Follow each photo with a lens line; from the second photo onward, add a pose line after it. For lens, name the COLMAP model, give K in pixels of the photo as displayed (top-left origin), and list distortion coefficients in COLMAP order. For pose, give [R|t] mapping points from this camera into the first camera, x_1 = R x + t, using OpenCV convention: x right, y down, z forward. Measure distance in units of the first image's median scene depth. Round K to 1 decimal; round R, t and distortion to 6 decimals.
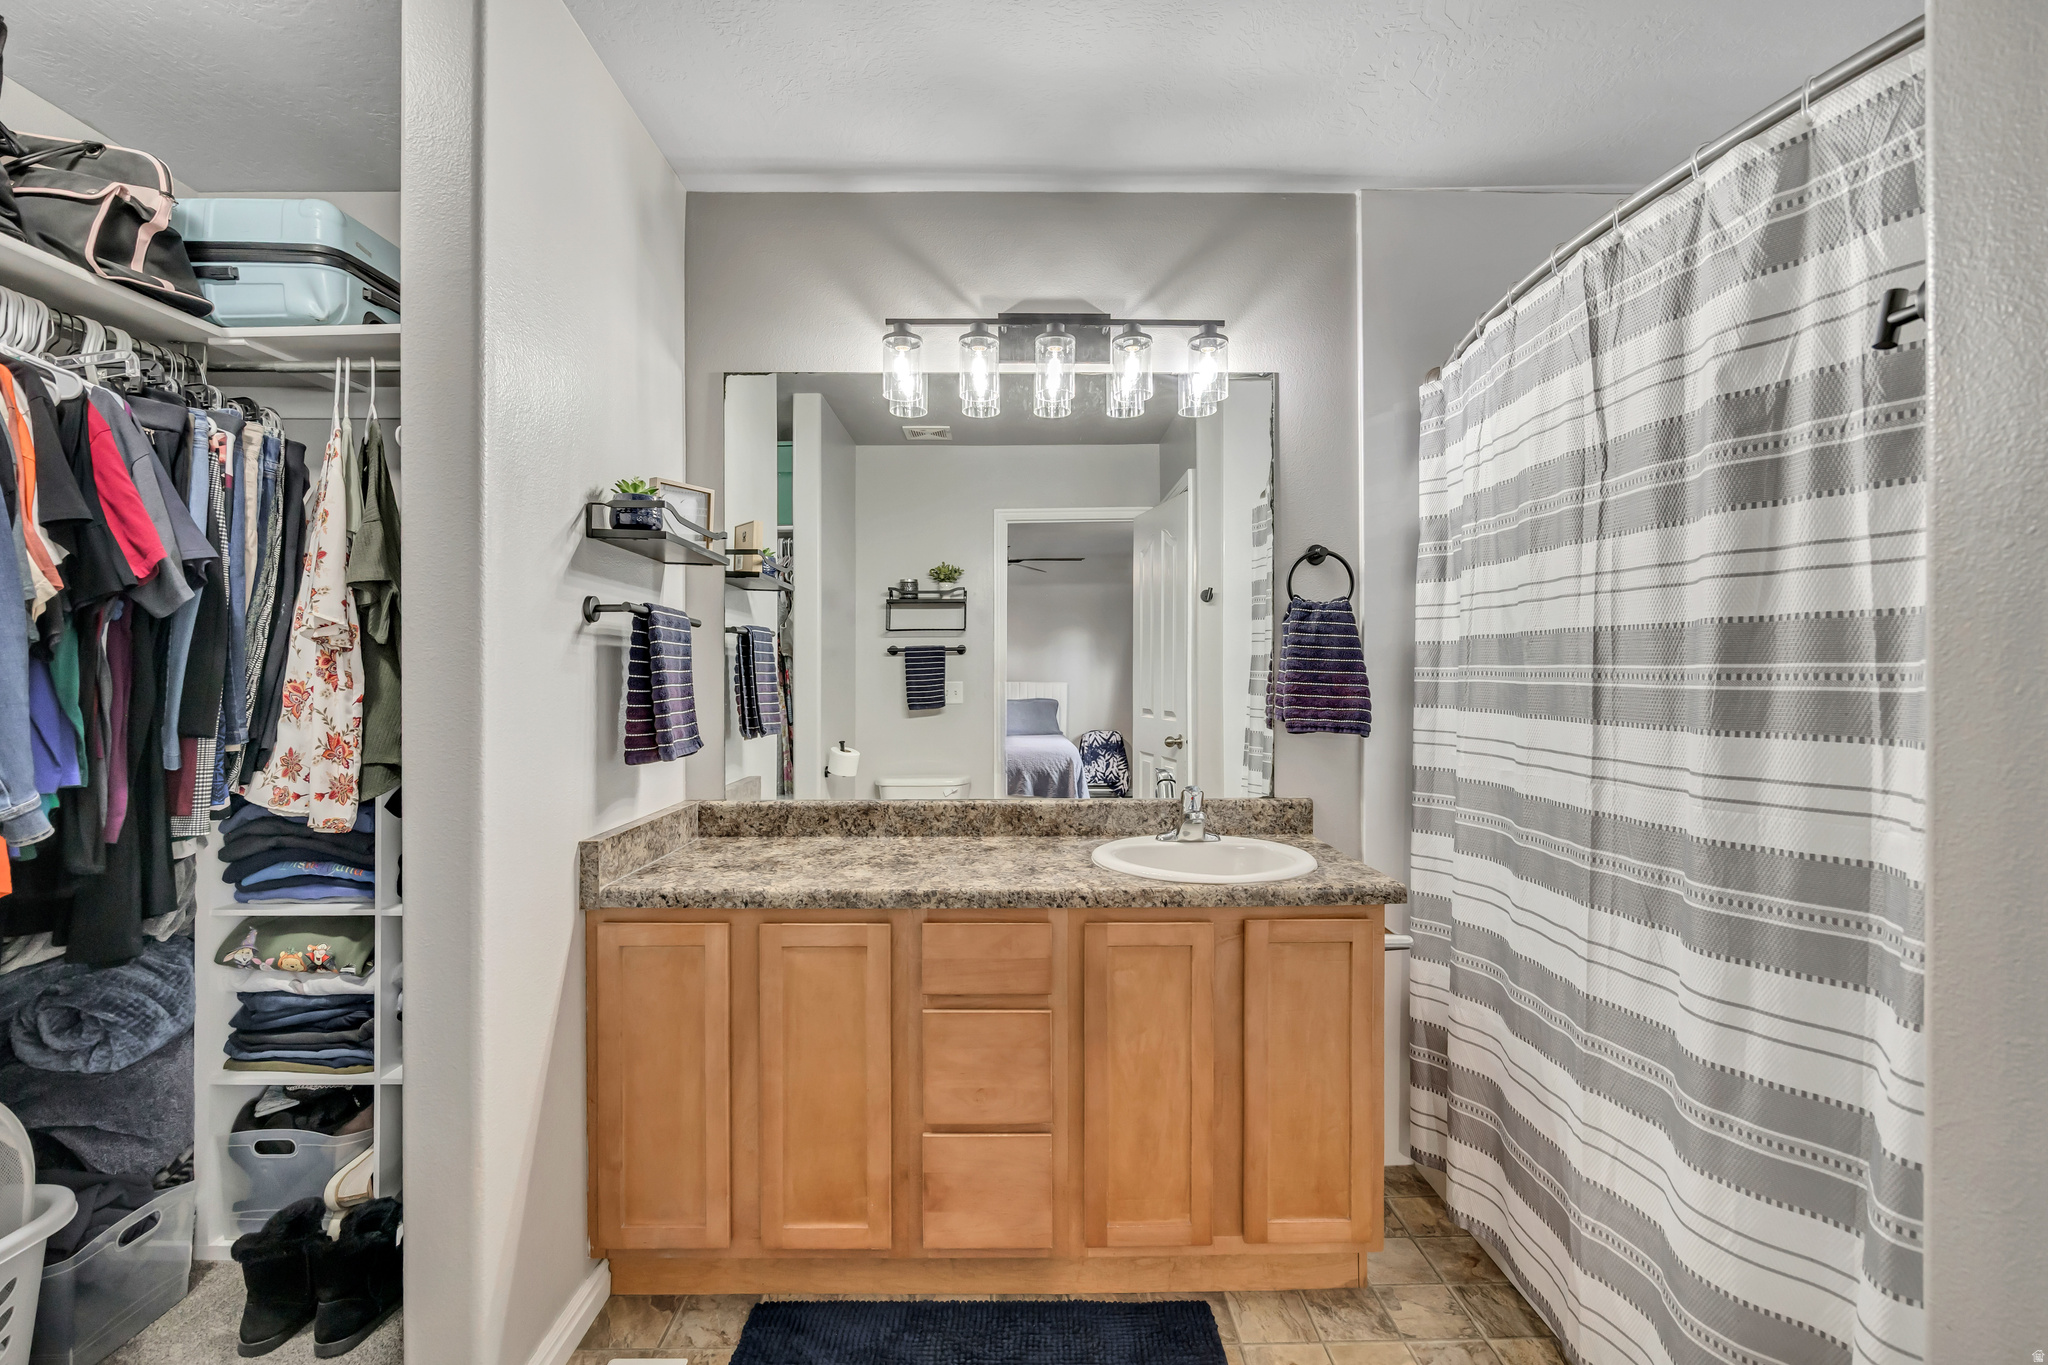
lens RADIAL K [[925.9, 0, 1017.0], [0, 925.9, 673.3], [0, 0, 1]] dist [-0.012081, -0.000367]
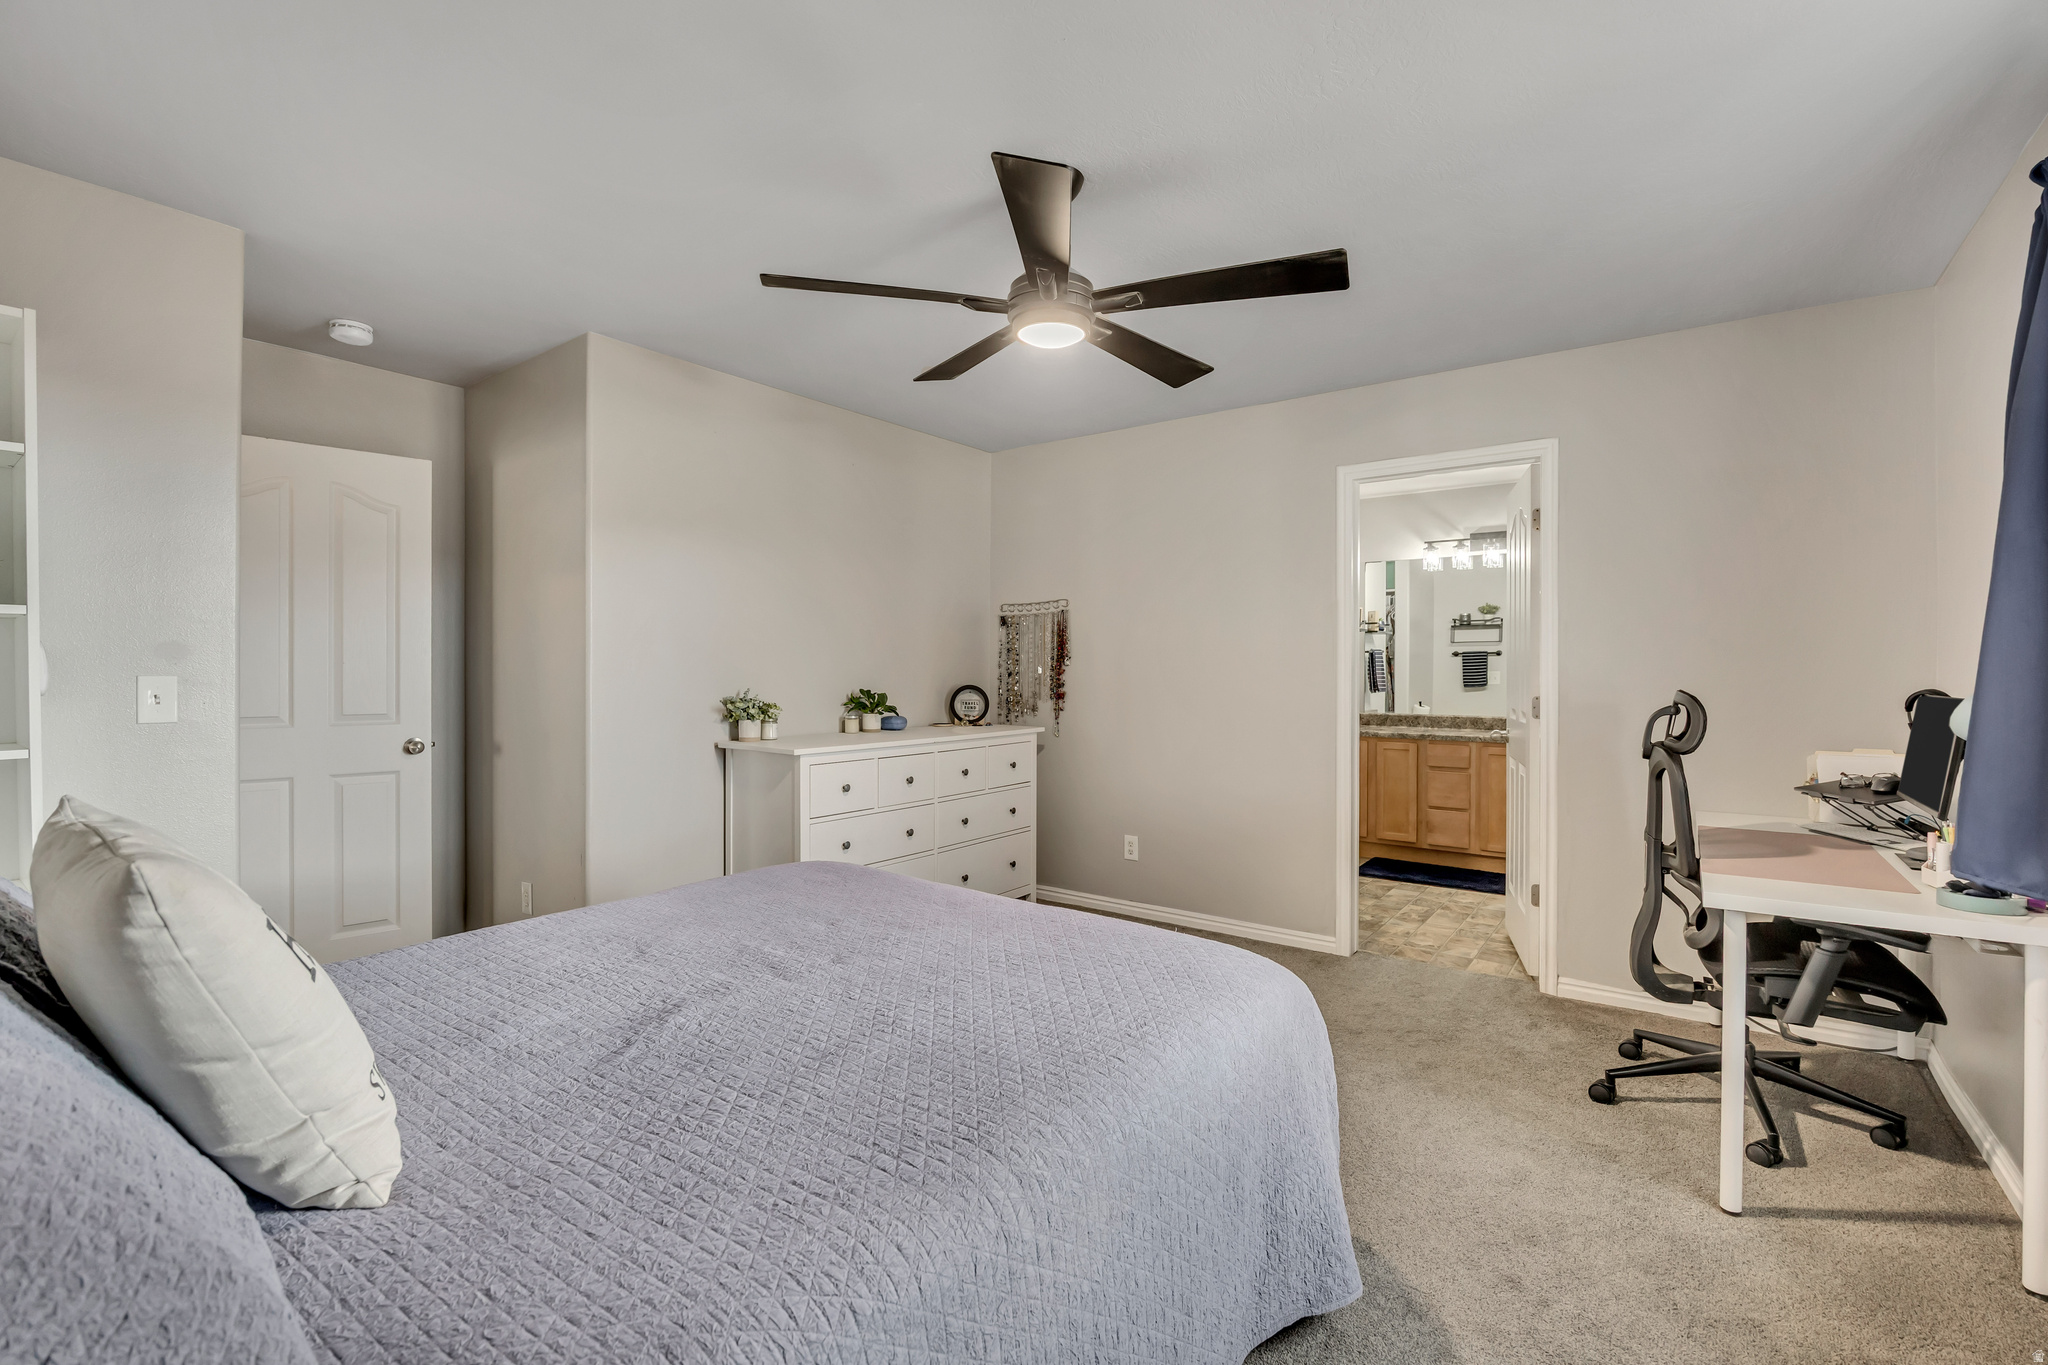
lens RADIAL K [[925.9, 0, 1017.0], [0, 925.9, 673.3], [0, 0, 1]] dist [-0.012081, -0.000367]
pose [[0.798387, 0.007699, -0.602096, 0.490520], [-0.000381, 0.999925, 0.012281, -0.016094], [0.602145, -0.009575, 0.798329, -1.733439]]
